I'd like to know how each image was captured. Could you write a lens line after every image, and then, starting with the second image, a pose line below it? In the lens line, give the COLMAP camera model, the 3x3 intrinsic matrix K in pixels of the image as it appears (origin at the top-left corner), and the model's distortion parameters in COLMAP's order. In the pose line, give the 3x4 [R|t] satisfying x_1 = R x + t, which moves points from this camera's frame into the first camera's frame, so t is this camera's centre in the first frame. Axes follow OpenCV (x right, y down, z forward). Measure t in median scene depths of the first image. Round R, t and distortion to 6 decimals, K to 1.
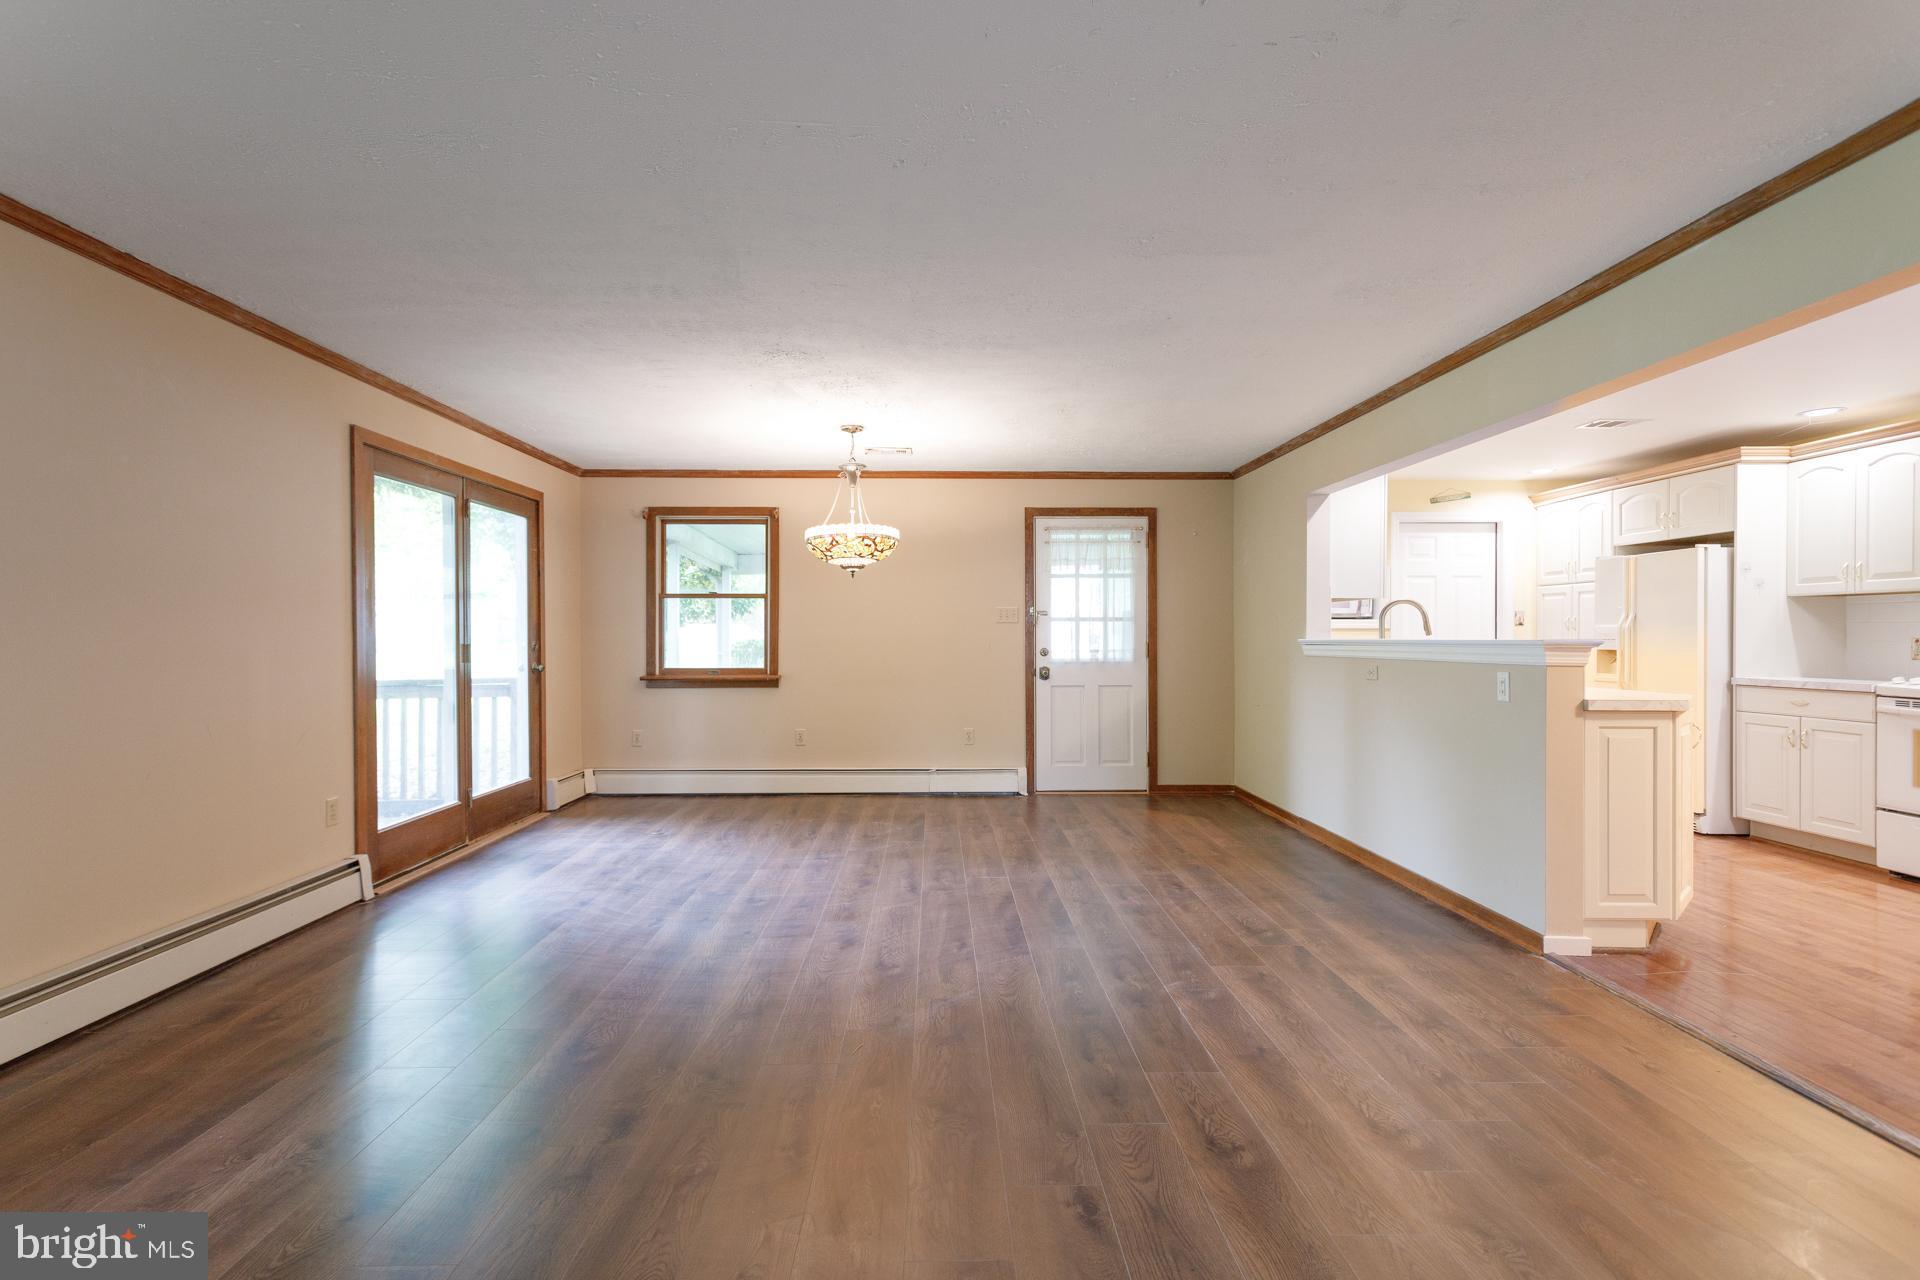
lens RADIAL K [[907.2, 0, 947.8], [0, 907.2, 640.5], [0, 0, 1]] dist [0.018354, -0.001190]
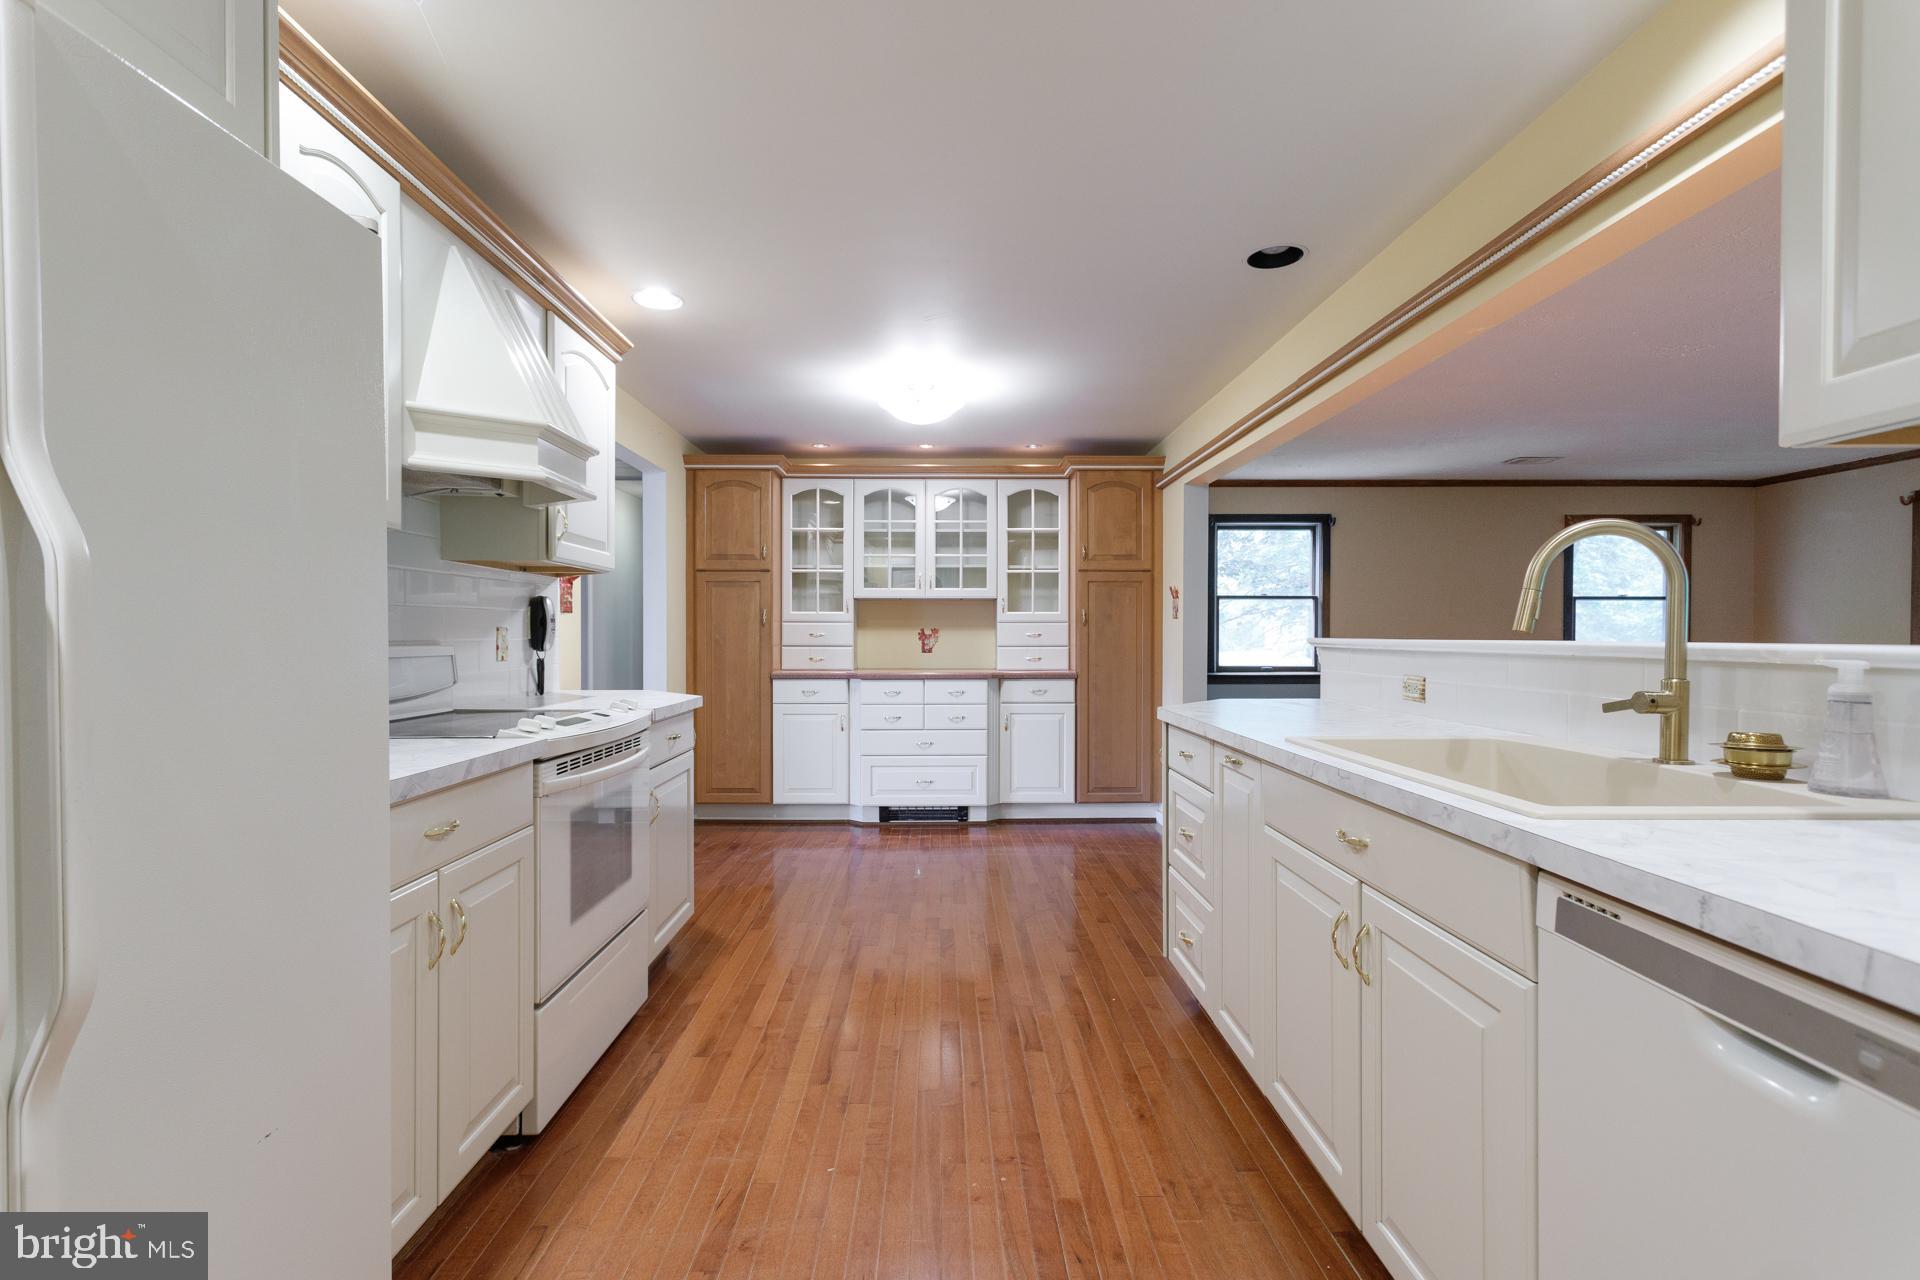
lens RADIAL K [[907.2, 0, 947.8], [0, 907.2, 640.5], [0, 0, 1]] dist [0.018354, -0.001190]
pose [[-0.999971, -0.001421, 0.007465, 0.687943], [-0.001332, 0.999927, 0.012012, -0.005841], [-0.007481, 0.012002, -0.999900, 1.247506]]
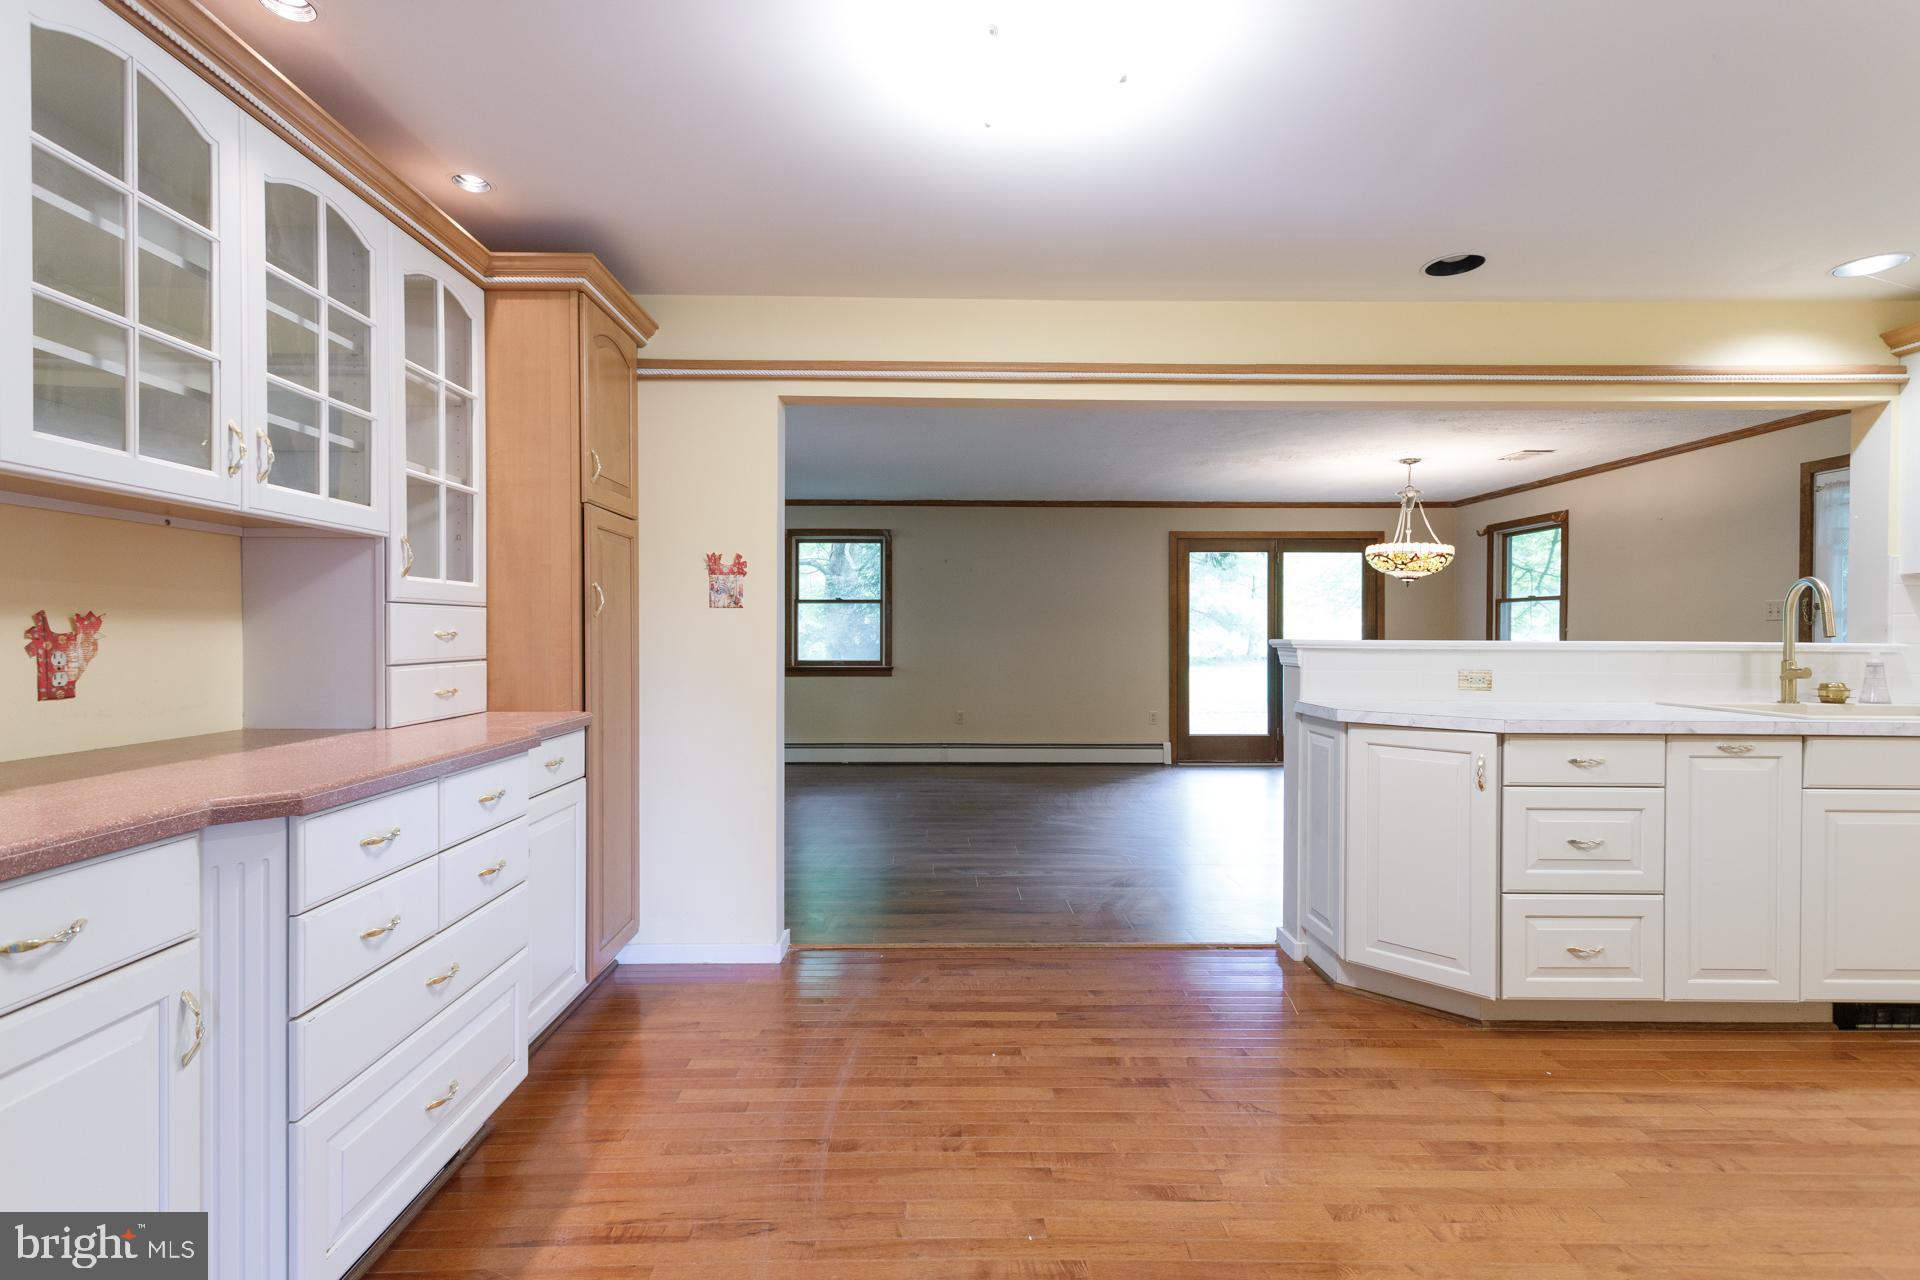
lens RADIAL K [[907.2, 0, 947.8], [0, 907.2, 640.5], [0, 0, 1]] dist [0.018354, -0.001190]
pose [[-0.003350, 0.007939, -0.999963, 1.056544], [-0.009379, 0.999924, 0.007970, -0.002779], [0.999950, 0.009405, -0.003275, 0.393730]]
